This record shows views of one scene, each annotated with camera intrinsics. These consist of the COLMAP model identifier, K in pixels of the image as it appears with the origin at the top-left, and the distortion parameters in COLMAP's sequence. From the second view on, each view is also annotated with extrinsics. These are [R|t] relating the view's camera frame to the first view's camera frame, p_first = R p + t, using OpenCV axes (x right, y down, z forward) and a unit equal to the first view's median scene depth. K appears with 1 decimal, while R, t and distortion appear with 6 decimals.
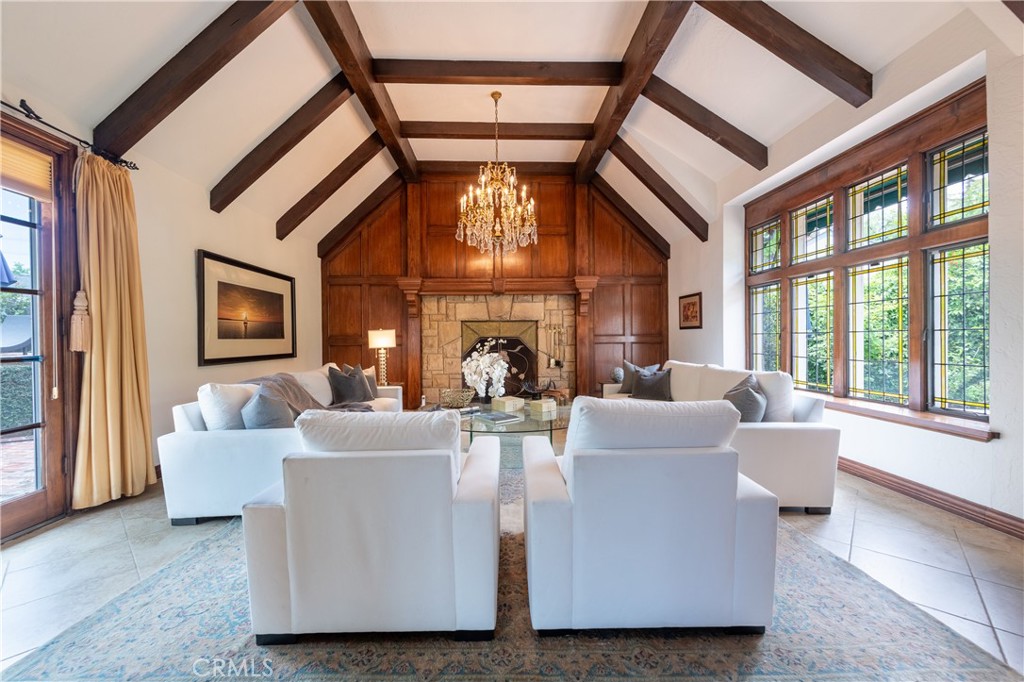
lens RADIAL K [[396.9, 0, 514.3], [0, 396.9, 341.0], [0, 0, 1]] dist [0.005596, -0.000967]
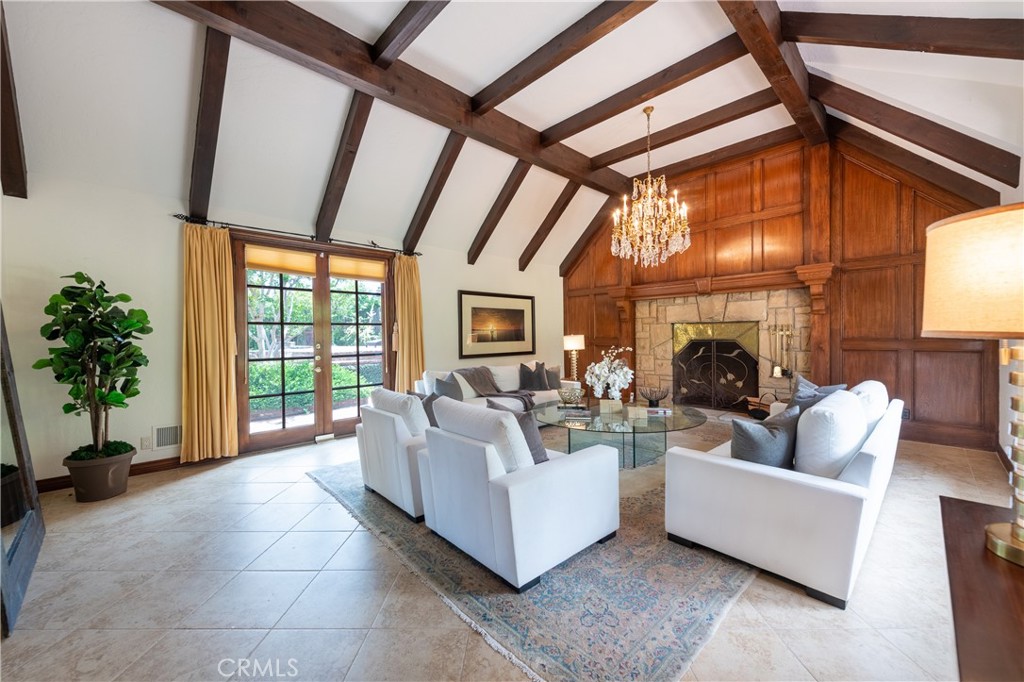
lens RADIAL K [[396.9, 0, 514.3], [0, 396.9, 340.3], [0, 0, 1]] dist [0.005596, -0.000967]
pose [[0.666523, 0.010639, -0.745408, 0.440856], [0.001763, 0.999873, 0.015848, -0.030749], [0.745482, -0.011877, 0.666420, 0.038777]]
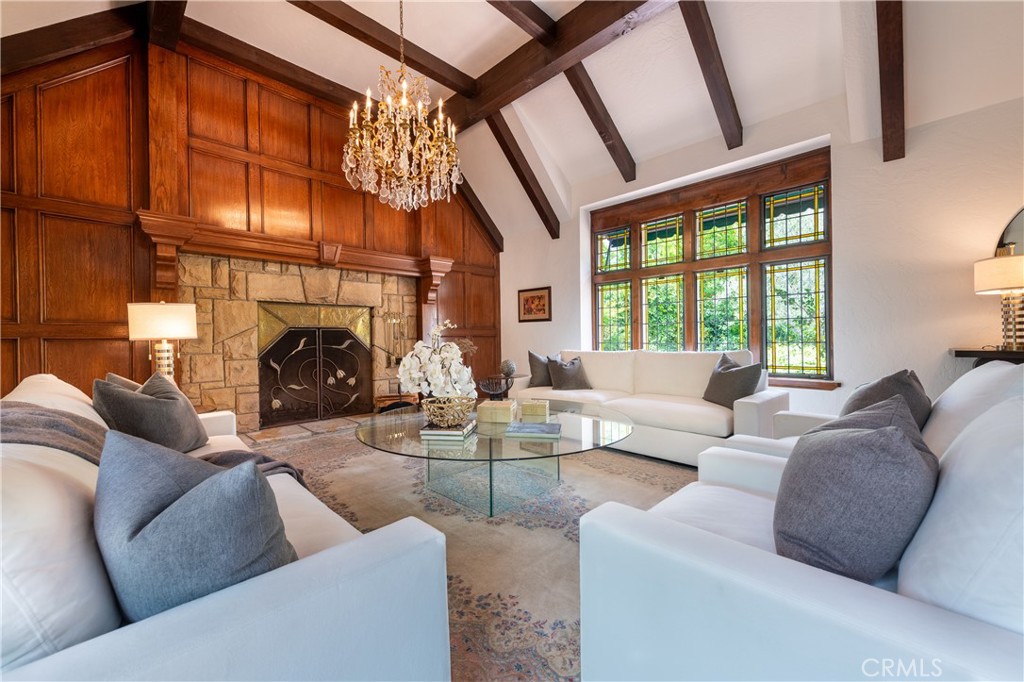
lens RADIAL K [[396.9, 0, 513.1], [0, 396.9, 337.9], [0, 0, 1]] dist [0.005596, -0.000967]
pose [[0.733395, -0.001632, 0.679801, -0.335004], [0.011350, 0.999887, -0.009844, 0.024284], [-0.679708, 0.014935, 0.733331, 0.320614]]
